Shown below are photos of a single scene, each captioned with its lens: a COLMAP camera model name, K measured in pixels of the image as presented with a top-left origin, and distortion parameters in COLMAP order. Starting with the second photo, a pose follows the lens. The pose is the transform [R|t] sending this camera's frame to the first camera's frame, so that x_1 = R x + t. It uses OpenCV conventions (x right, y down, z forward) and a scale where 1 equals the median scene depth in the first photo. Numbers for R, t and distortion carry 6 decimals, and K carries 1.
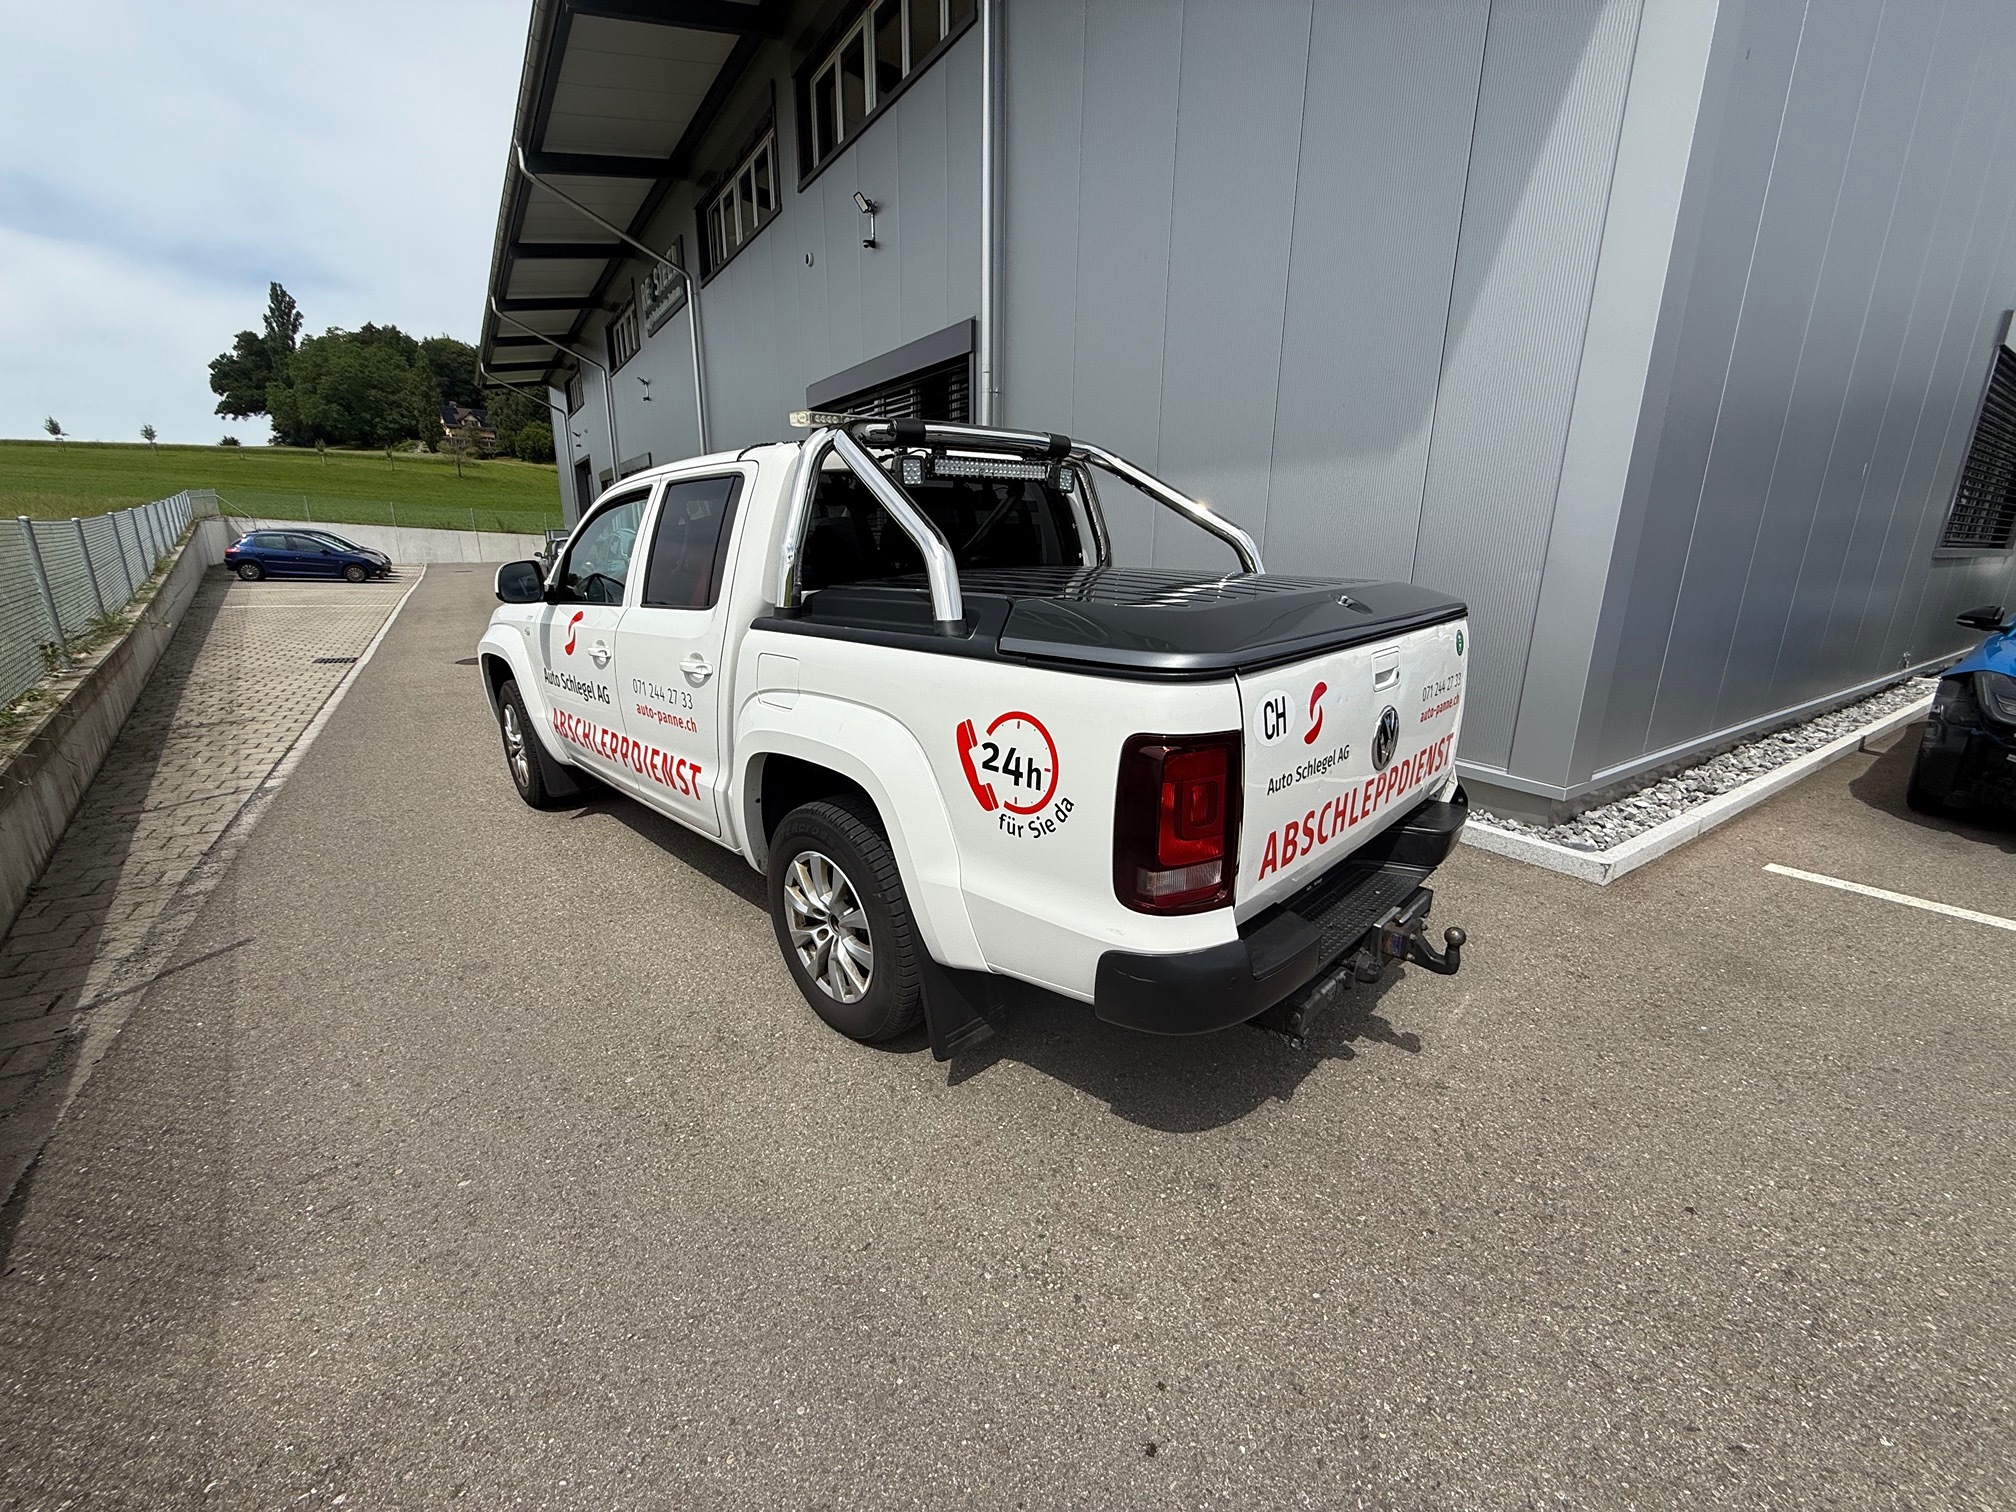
lens RADIAL K [[807.5, 0, 1008.0], [0, 807.5, 756.0], [0, 0, 1]] dist [-0.000741, -0.000400]
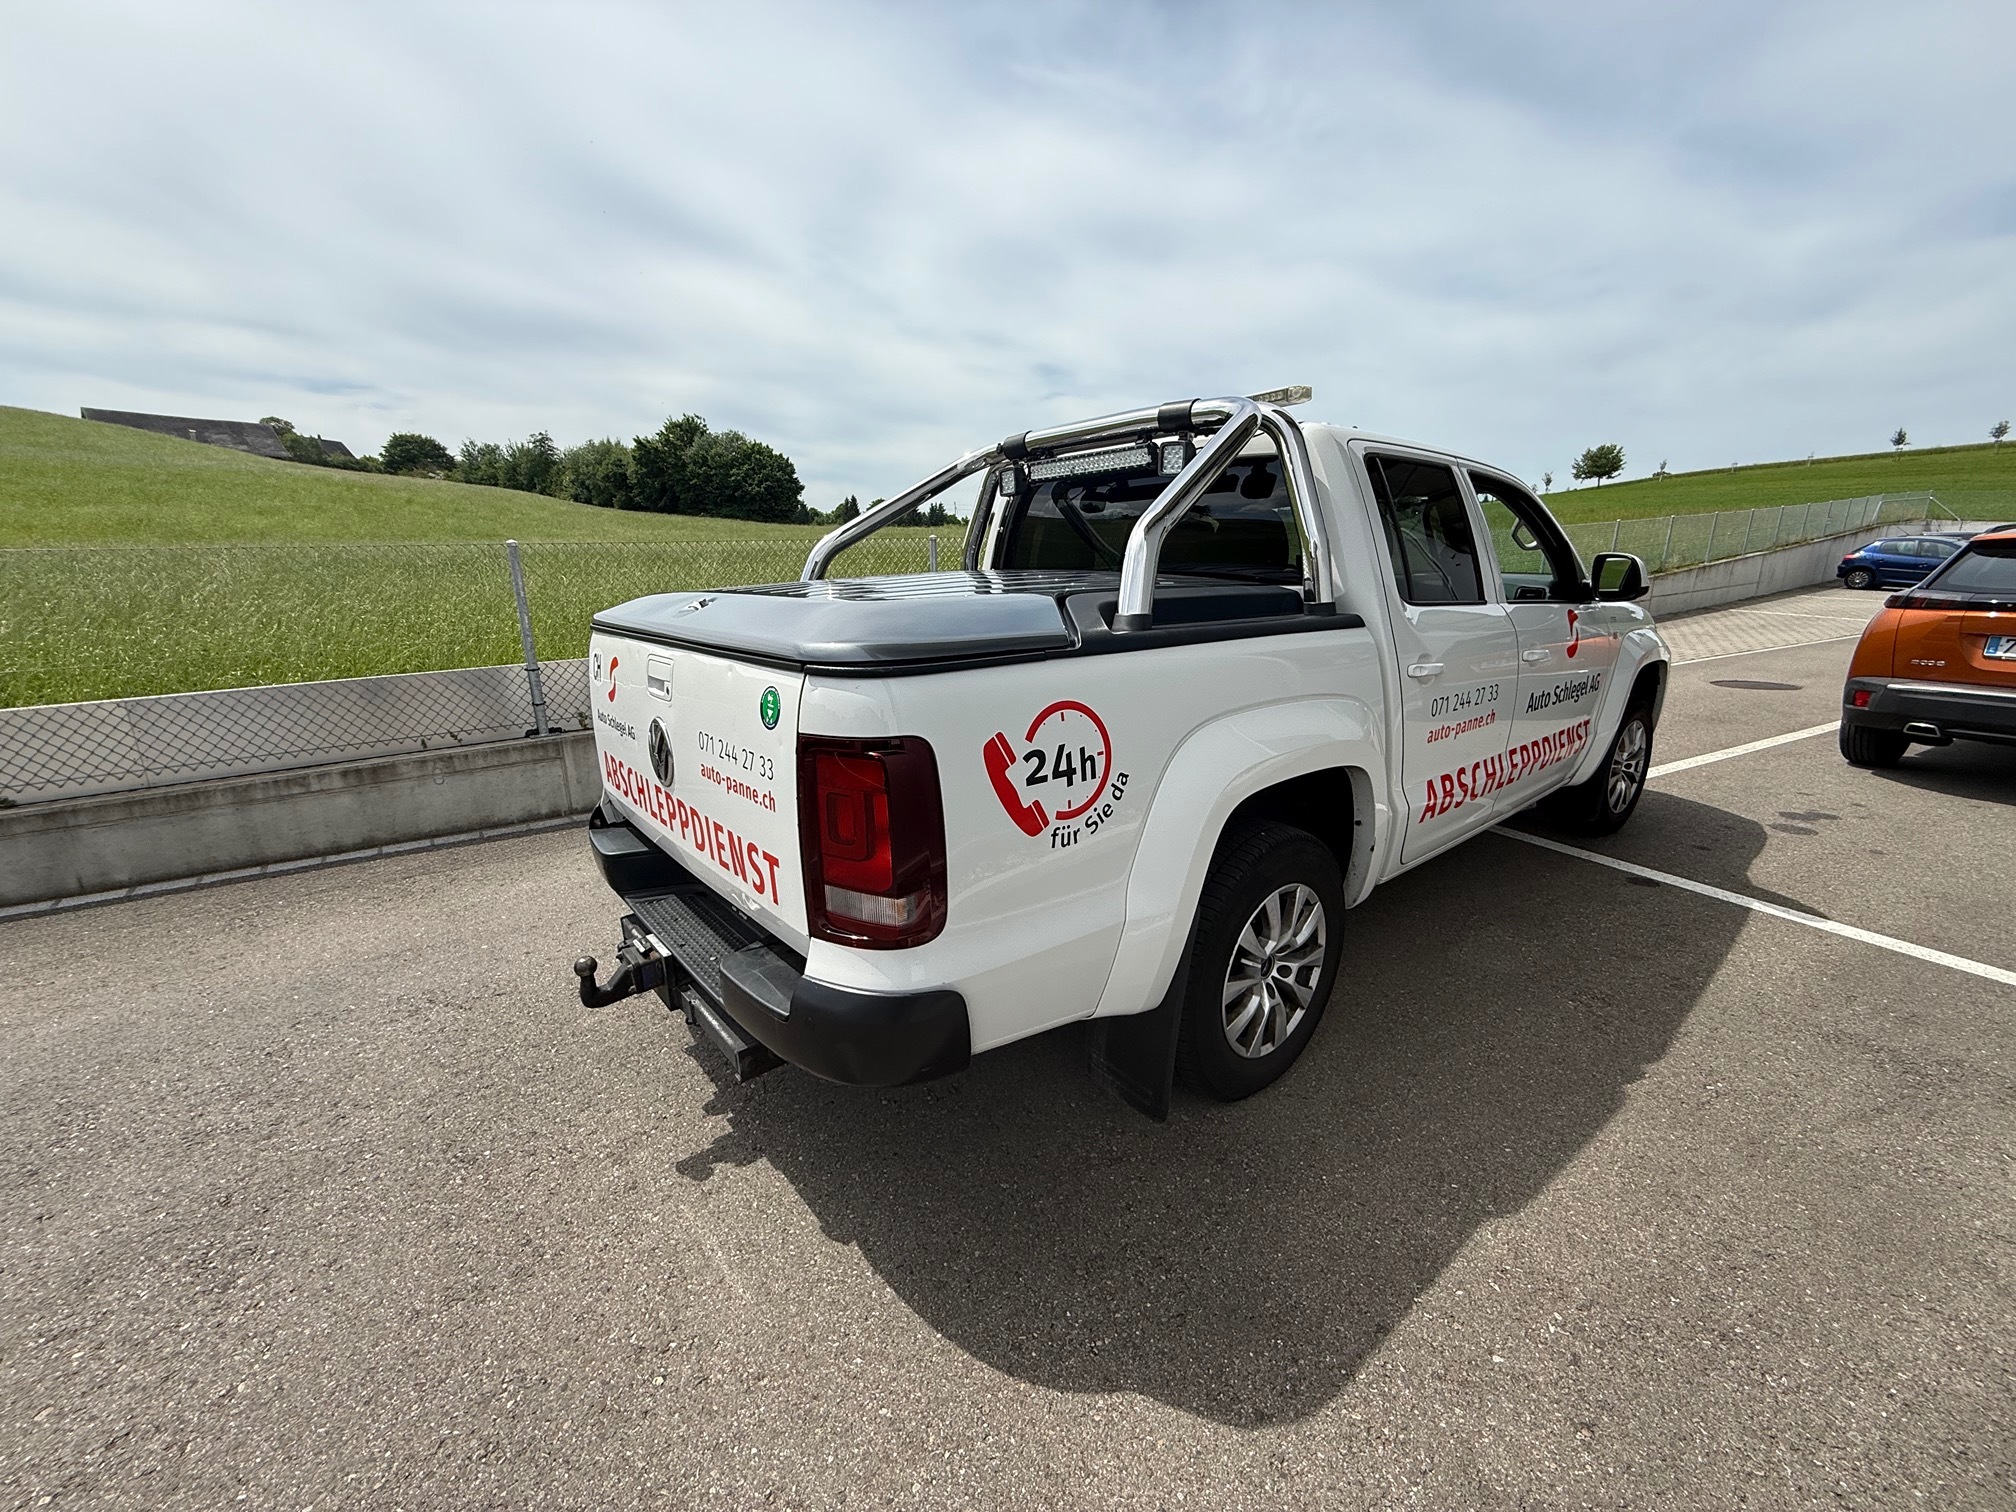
lens RADIAL K [[803.3, 0, 1001.9], [0, 803.3, 756.6], [0, 0, 1]] dist [0.000502, -0.000238]
pose [[-0.101625, 0.245471, -0.964062, 1.436462], [-0.252066, 0.931102, 0.263650, -0.391283], [0.962359, 0.269801, -0.032748, 1.533146]]
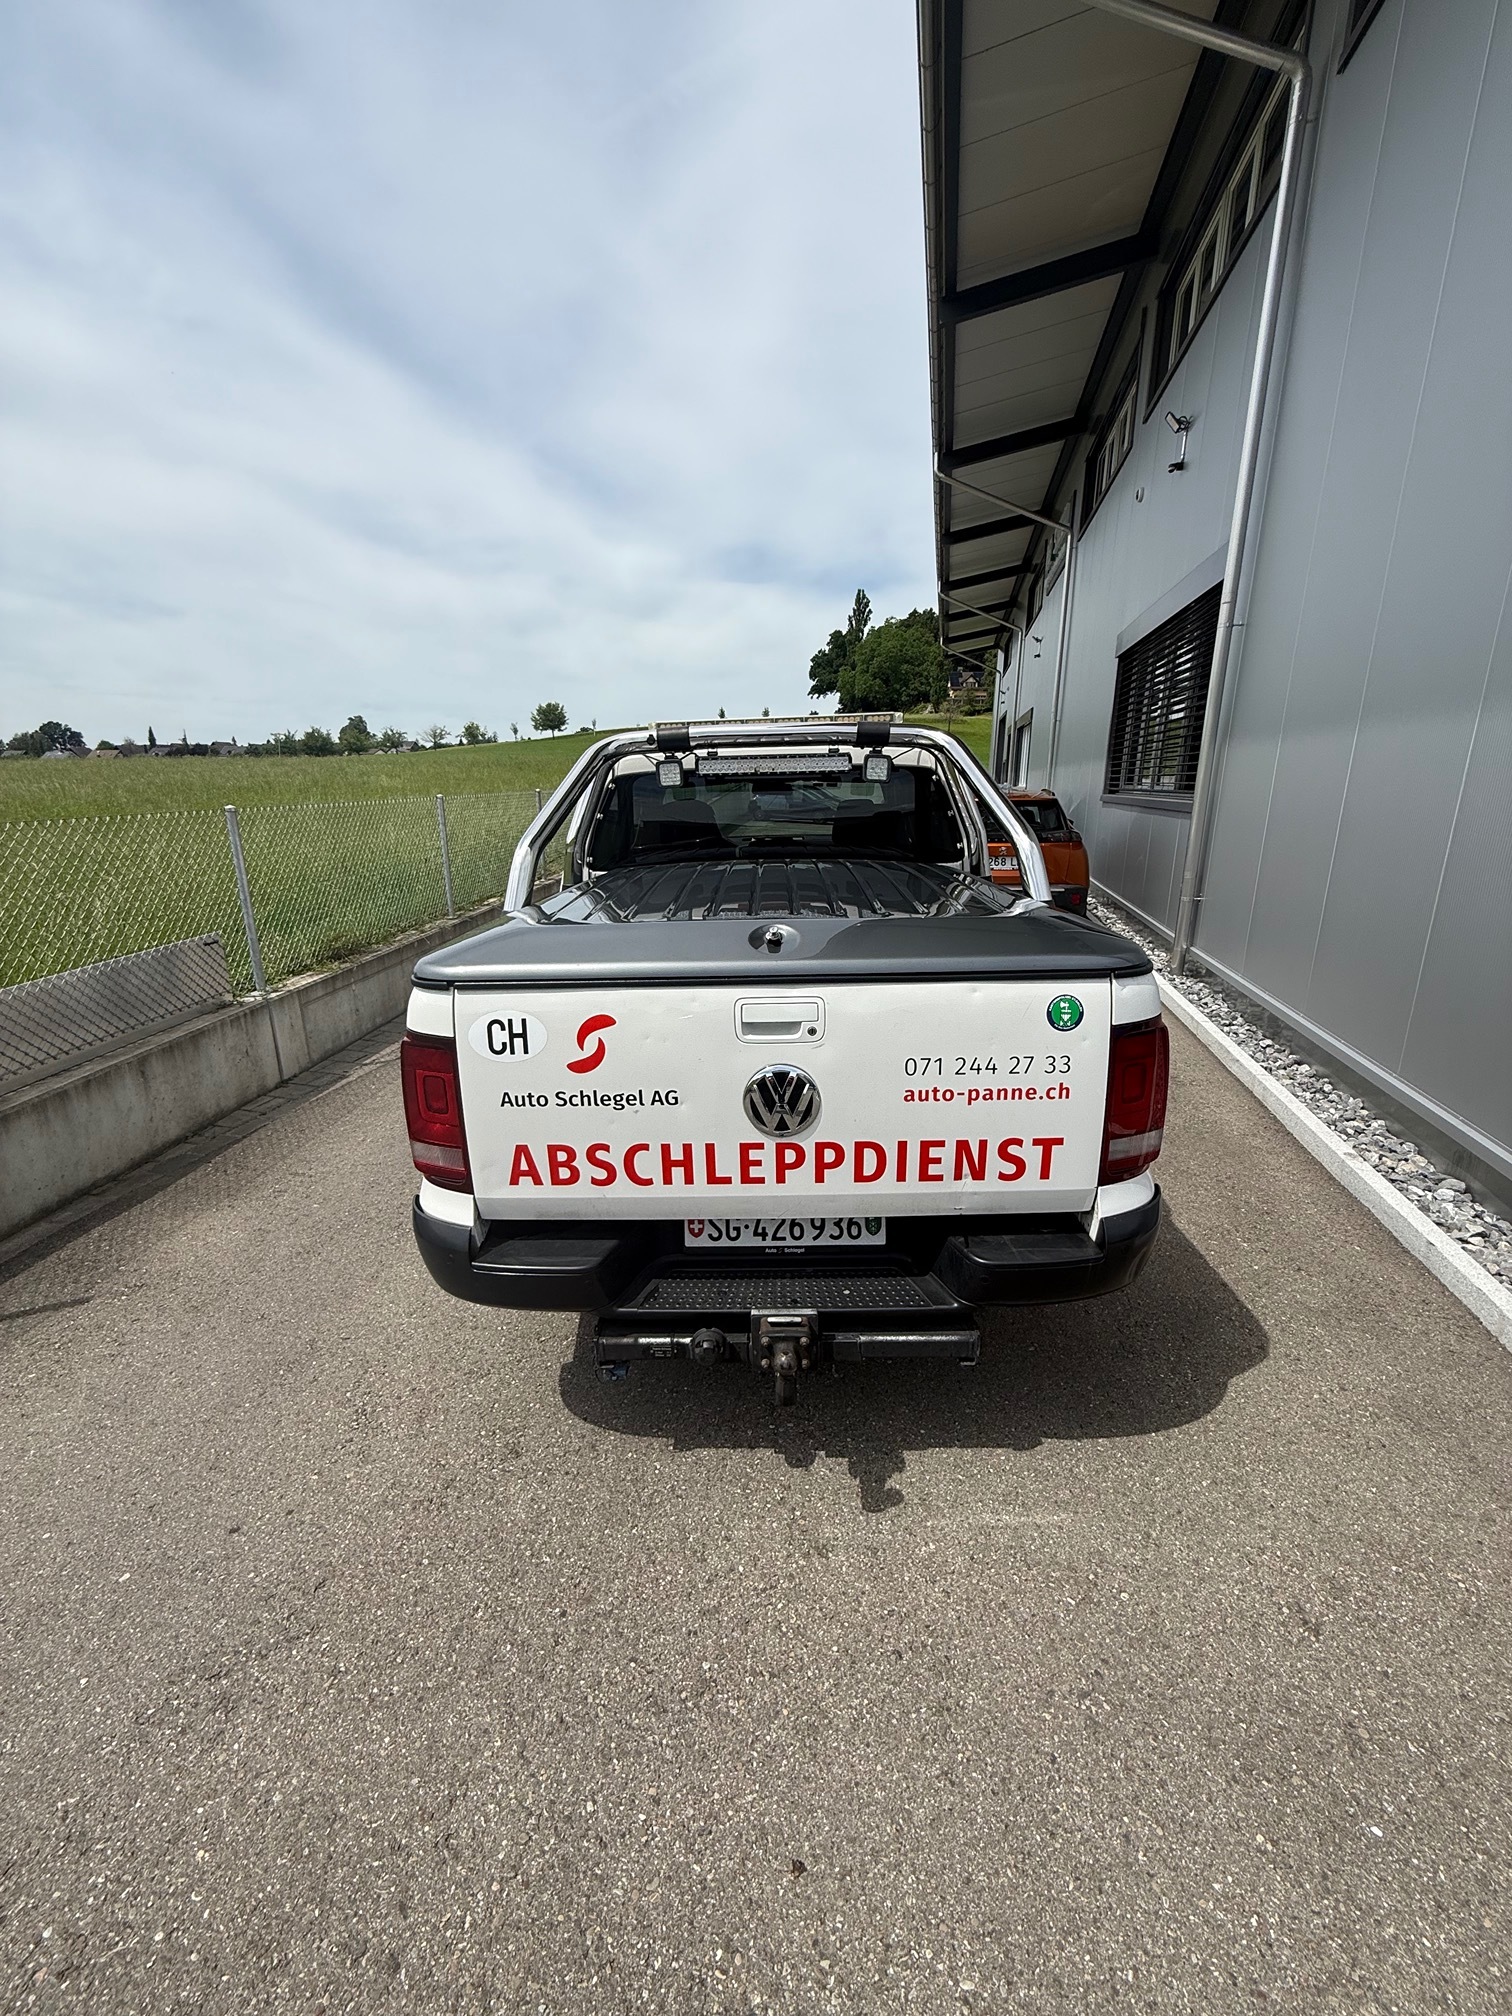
lens RADIAL K [[807.5, 0, 753.3], [0, 807.5, 1006.1], [0, 0, 1]] dist [-0.000741, -0.000400]
pose [[0.688377, 0.184563, -0.701480, 1.109220], [-0.180228, 0.980279, 0.081055, -0.197923], [0.702606, 0.070630, 0.708065, 0.411235]]
